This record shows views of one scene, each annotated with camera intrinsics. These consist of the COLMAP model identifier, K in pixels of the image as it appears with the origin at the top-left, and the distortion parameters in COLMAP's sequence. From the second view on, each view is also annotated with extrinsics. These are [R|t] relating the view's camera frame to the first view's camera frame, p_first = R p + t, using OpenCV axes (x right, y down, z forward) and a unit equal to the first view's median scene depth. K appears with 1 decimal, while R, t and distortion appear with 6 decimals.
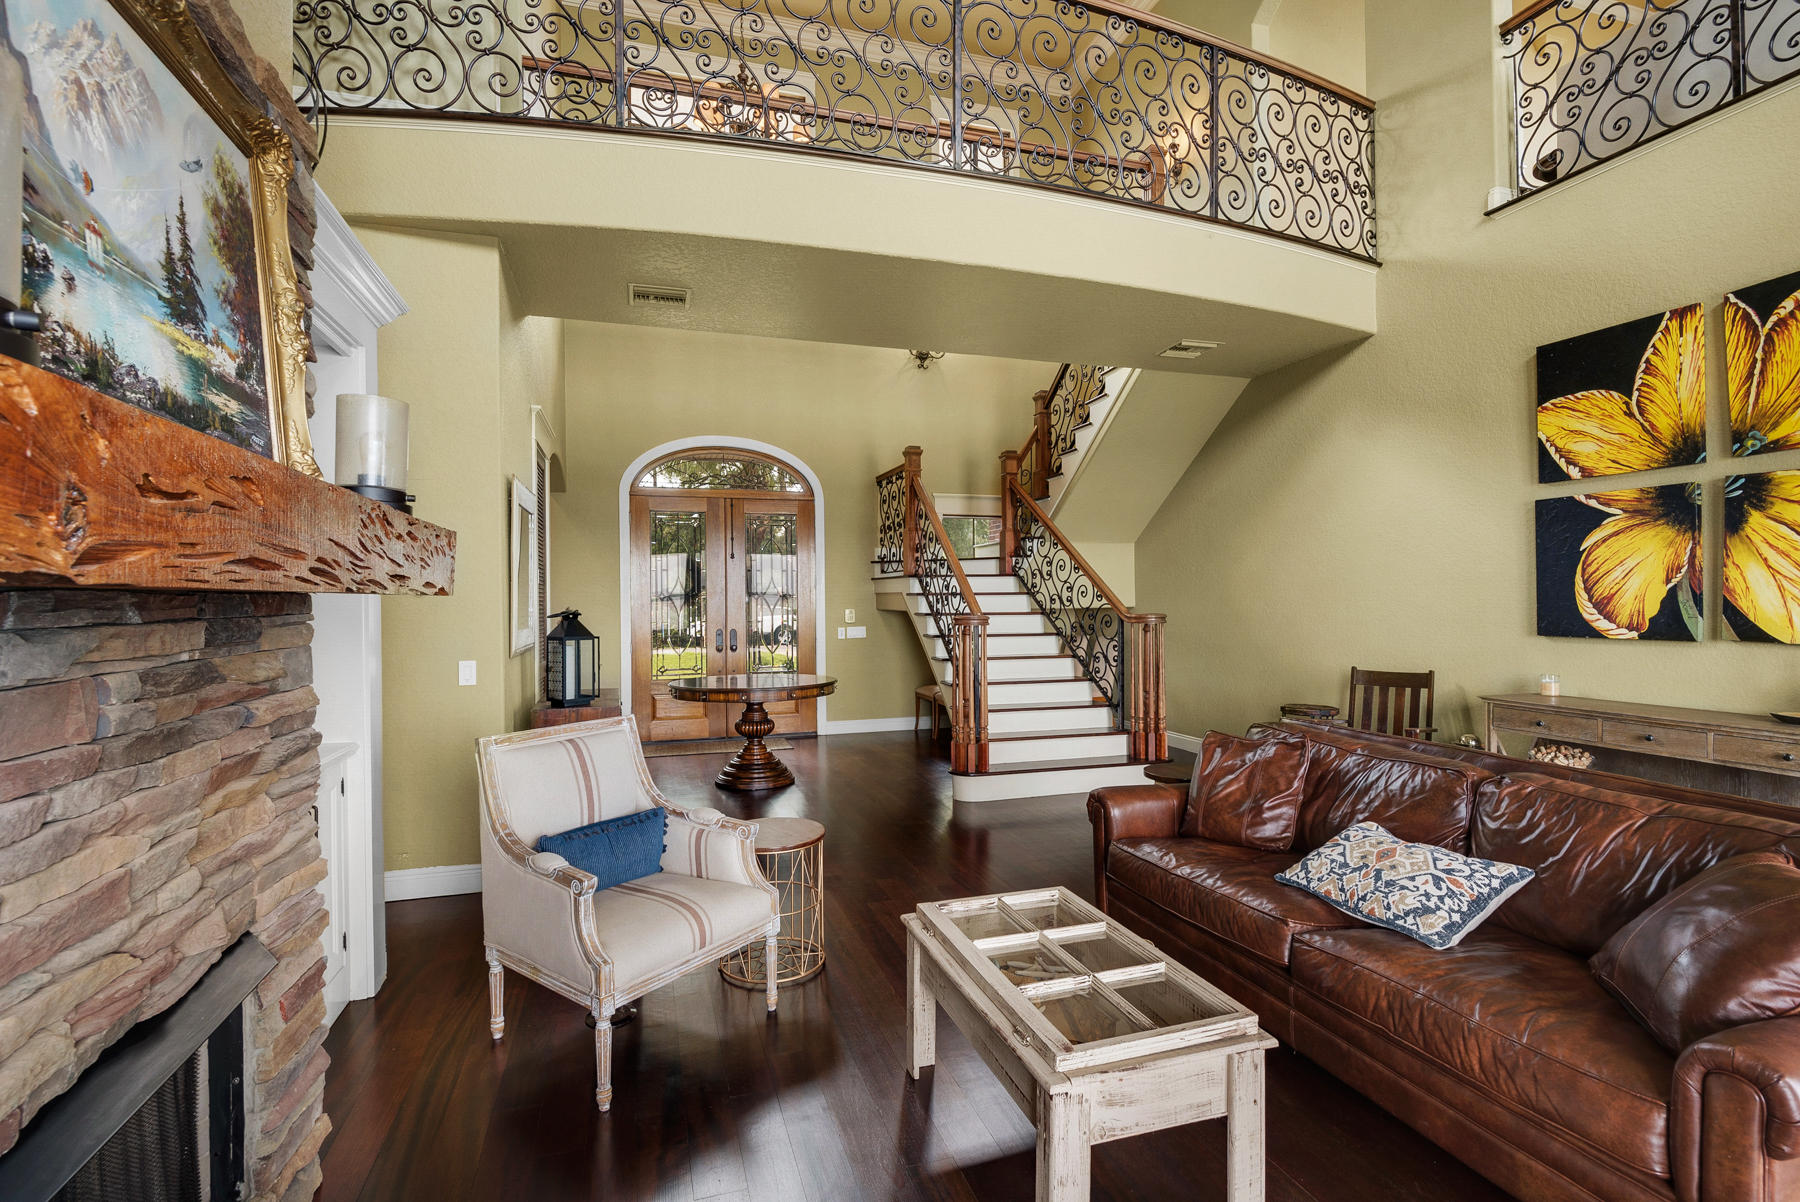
lens RADIAL K [[820.6, 0, 884.8], [0, 820.6, 602.6], [0, 0, 1]] dist [-0.004541, -0.003596]
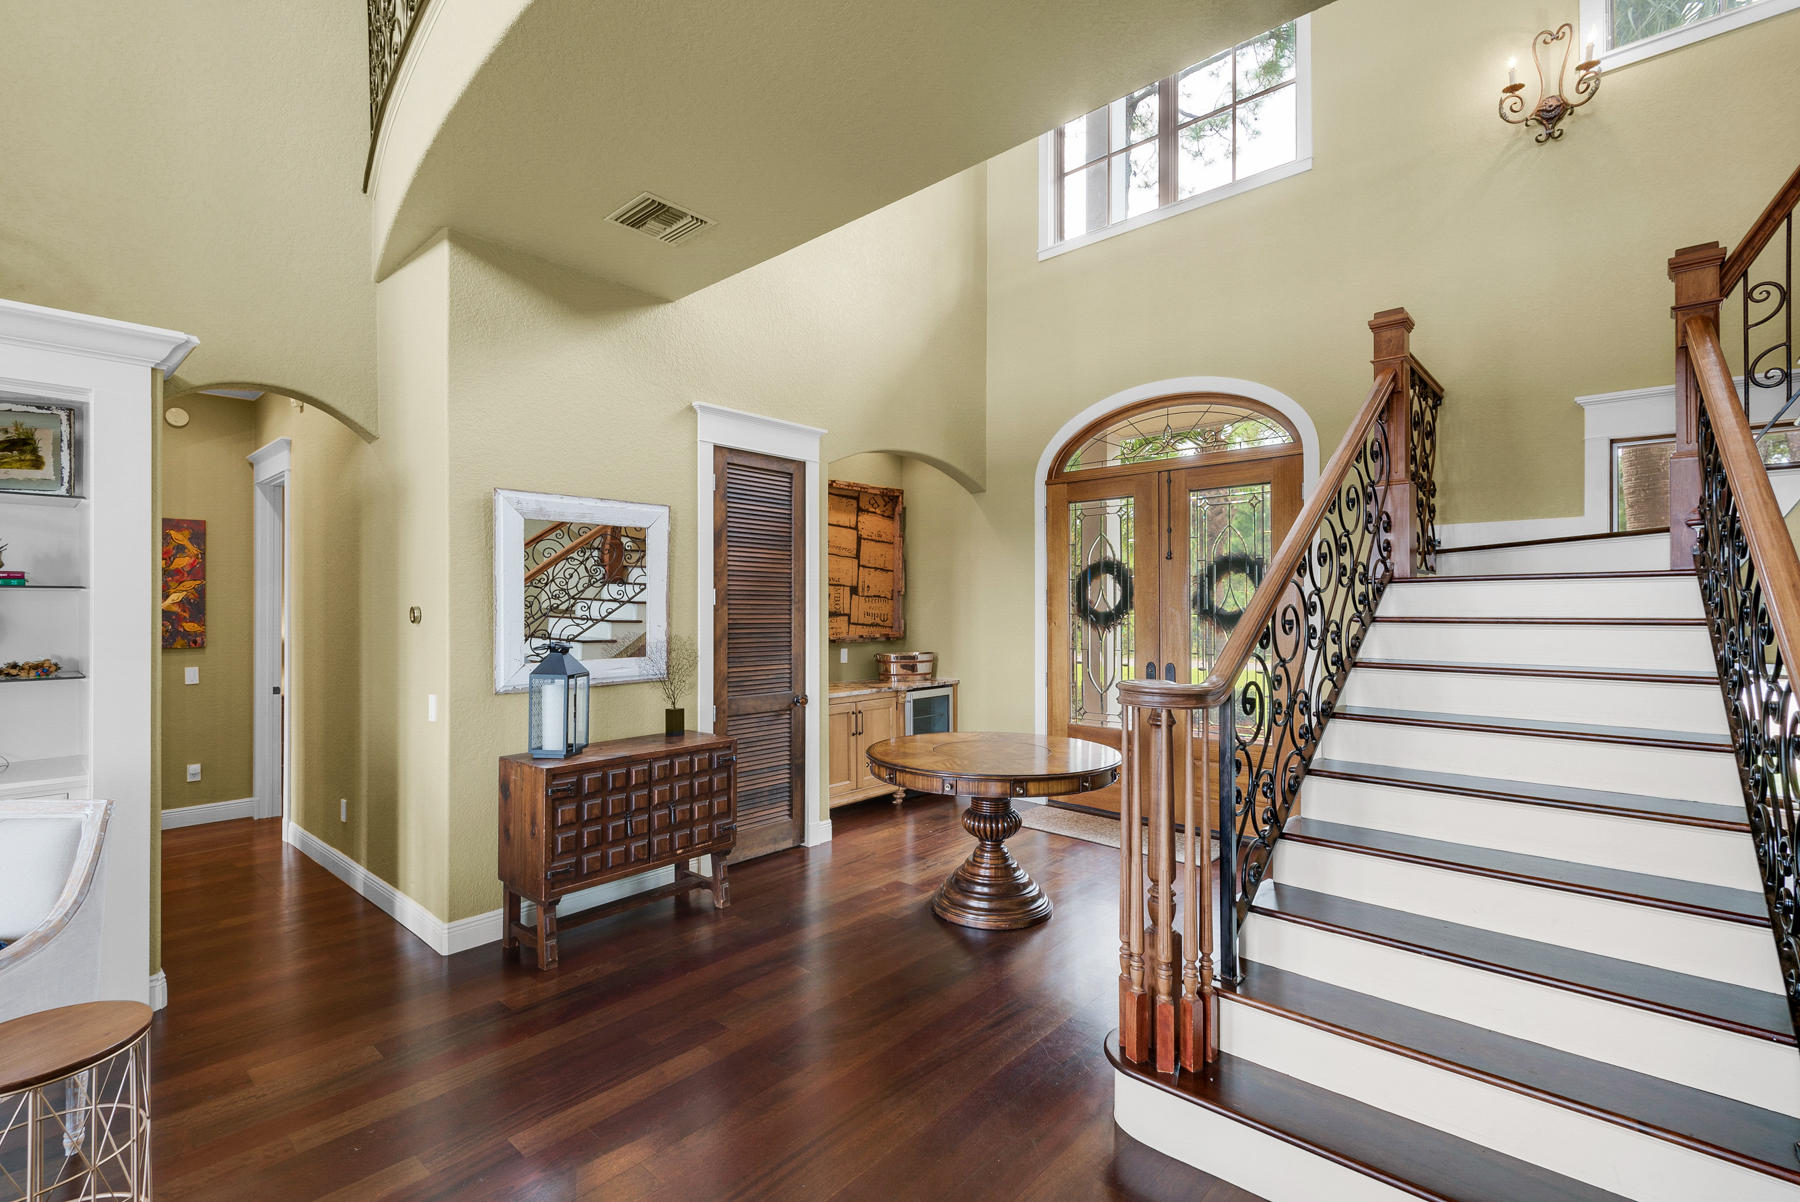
lens RADIAL K [[815.9, 0, 914.6], [0, 815.9, 610.0], [0, 0, 1]] dist [0.013012, -0.006143]
pose [[0.534002, 0.004327, -0.845472, 0.583522], [-0.001576, 0.999990, 0.004123, -0.032871], [0.845482, -0.000870, 0.534004, 0.982872]]
